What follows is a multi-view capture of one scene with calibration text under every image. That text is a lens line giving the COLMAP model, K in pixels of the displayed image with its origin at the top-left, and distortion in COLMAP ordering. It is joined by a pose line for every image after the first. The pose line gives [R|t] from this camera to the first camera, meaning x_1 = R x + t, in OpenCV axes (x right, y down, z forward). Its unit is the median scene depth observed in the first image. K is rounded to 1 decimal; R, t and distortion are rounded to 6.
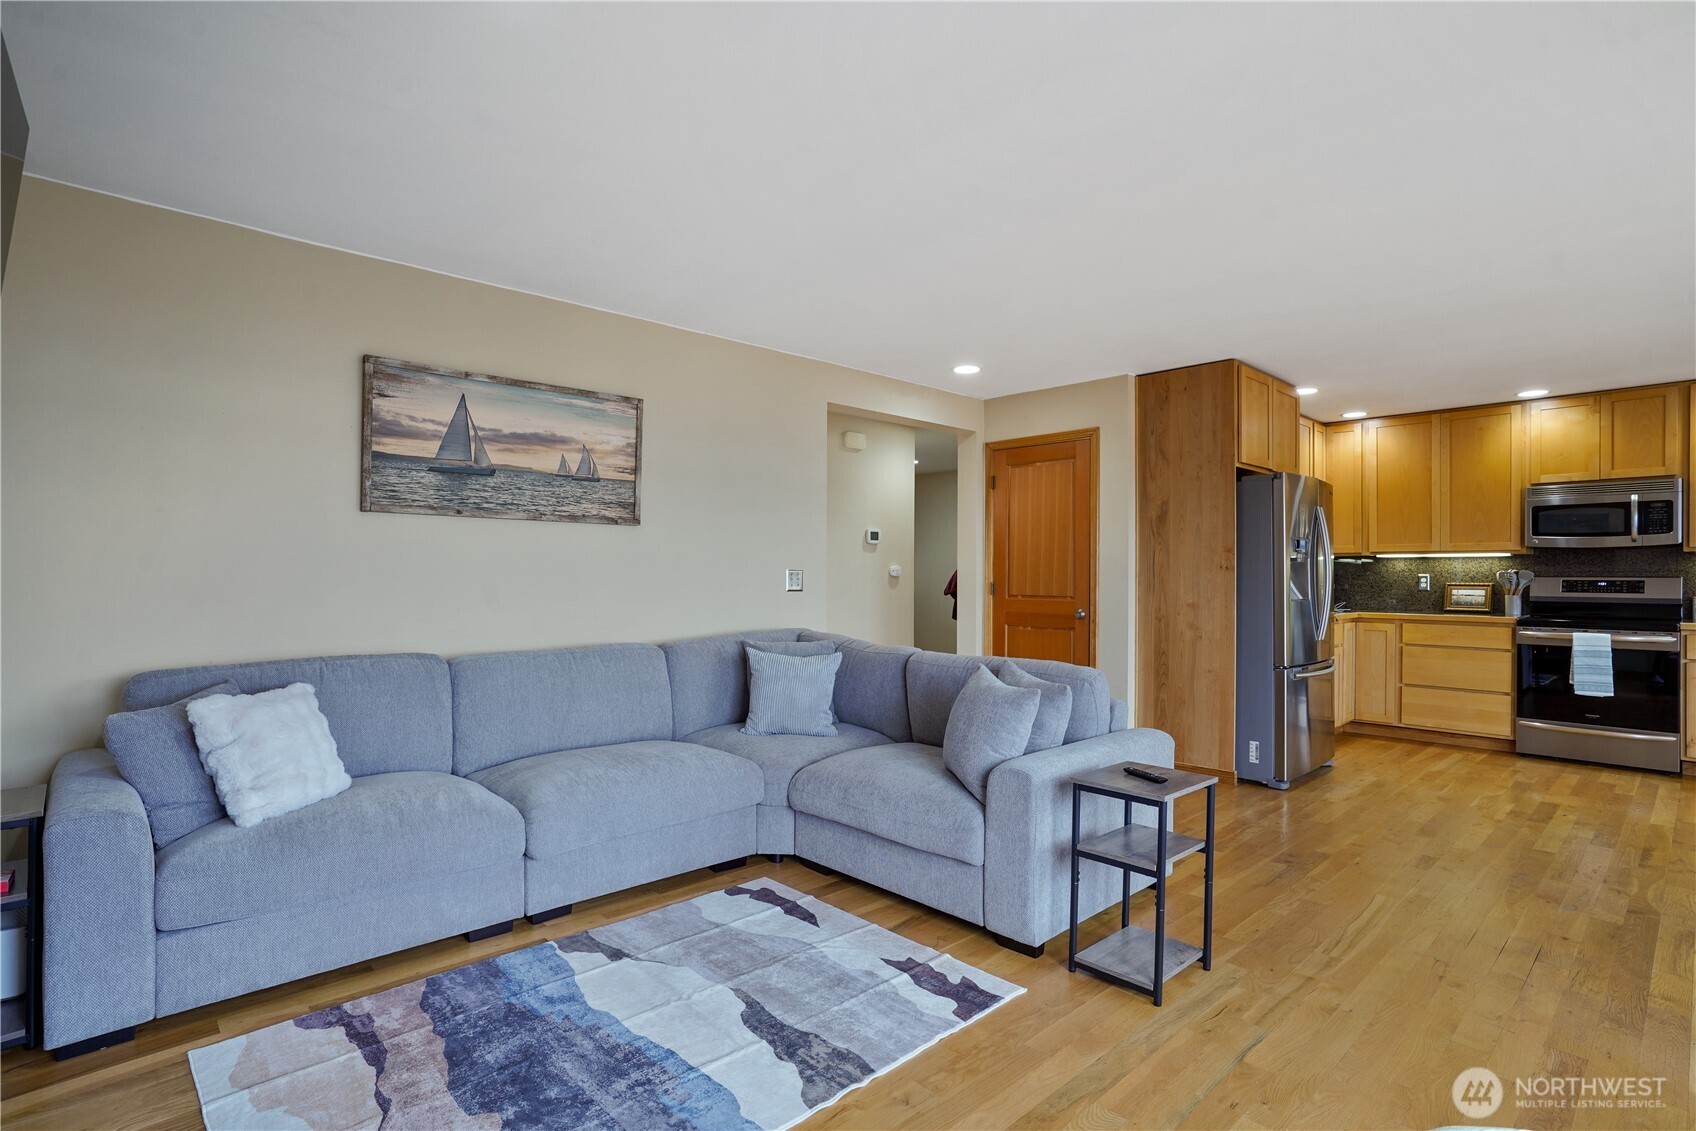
lens RADIAL K [[835.2, 0, 849.0], [0, 835.2, 577.9], [0, 0, 1]] dist [-0.048478, 0.030874]
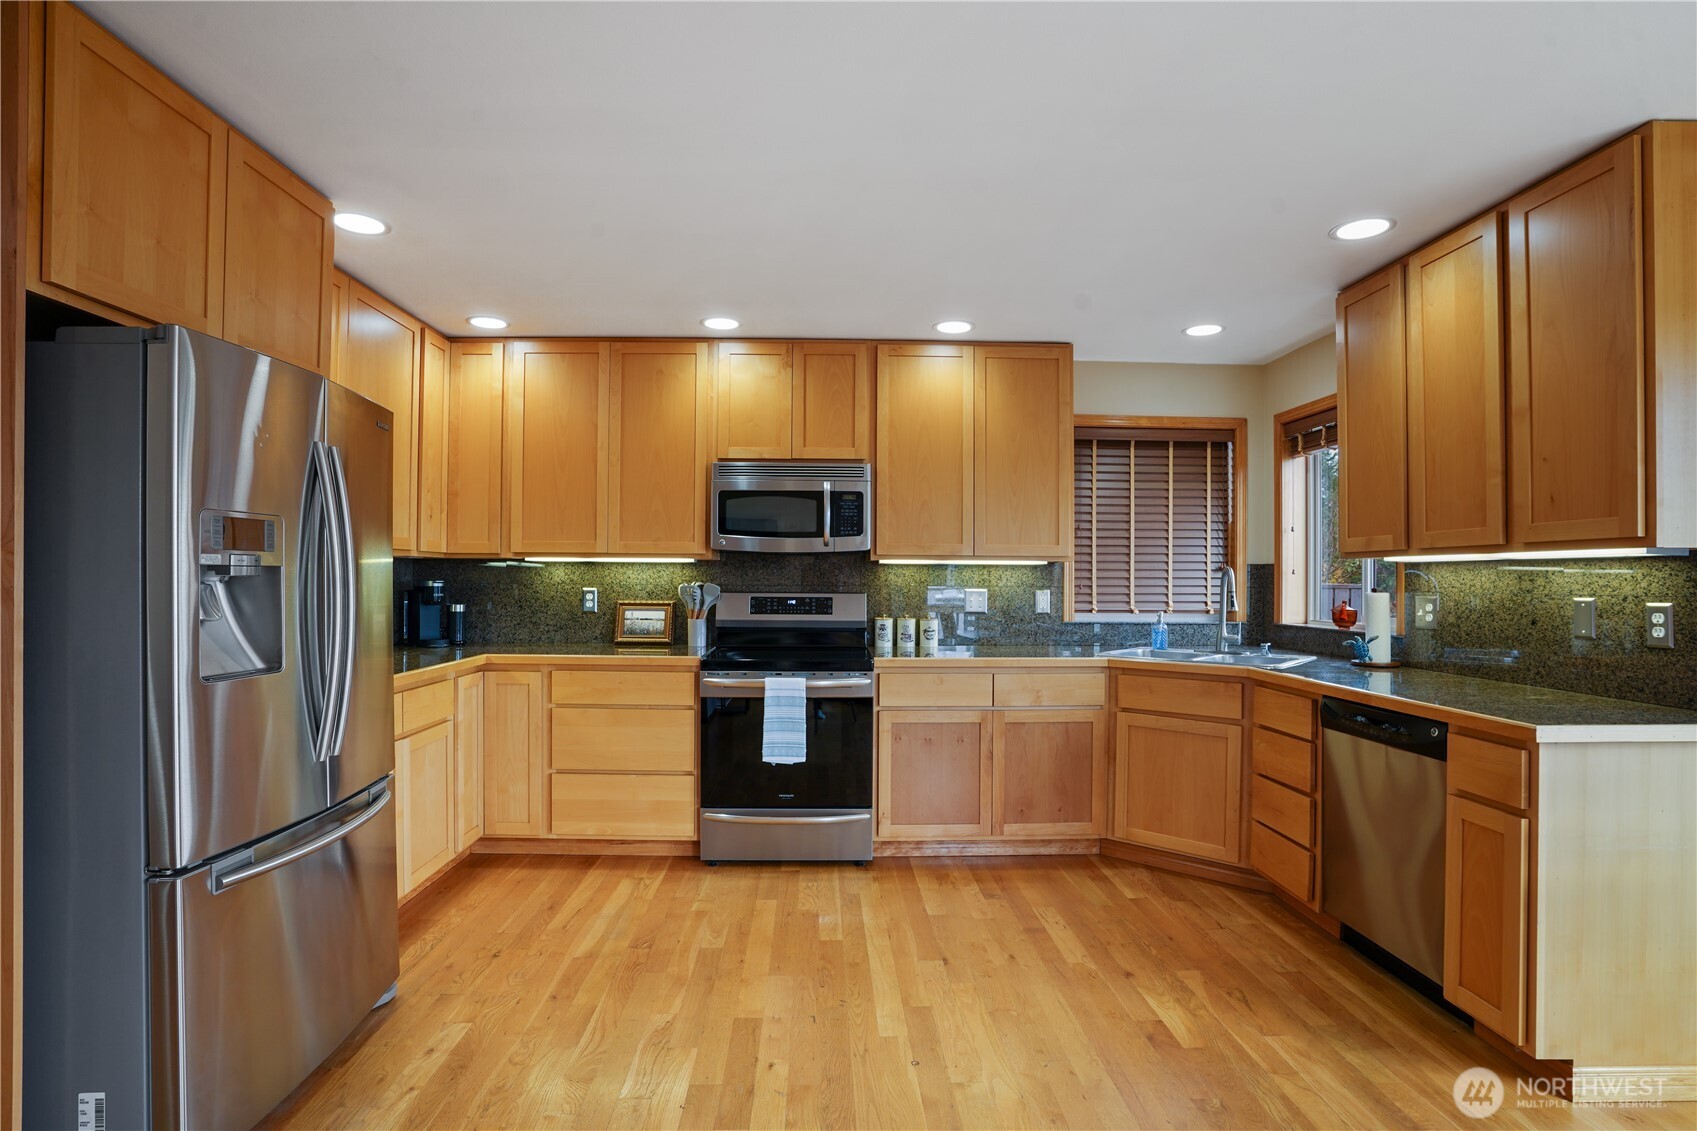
lens RADIAL K [[857.5, 0, 841.7], [0, 857.5, 571.6], [0, 0, 1]] dist [-0.082494, 0.048946]
pose [[0.666414, 0.003524, 0.745573, 0.420542], [-0.001414, 0.999993, -0.003463, -0.019900], [-0.745580, 0.001254, 0.666415, 0.509472]]
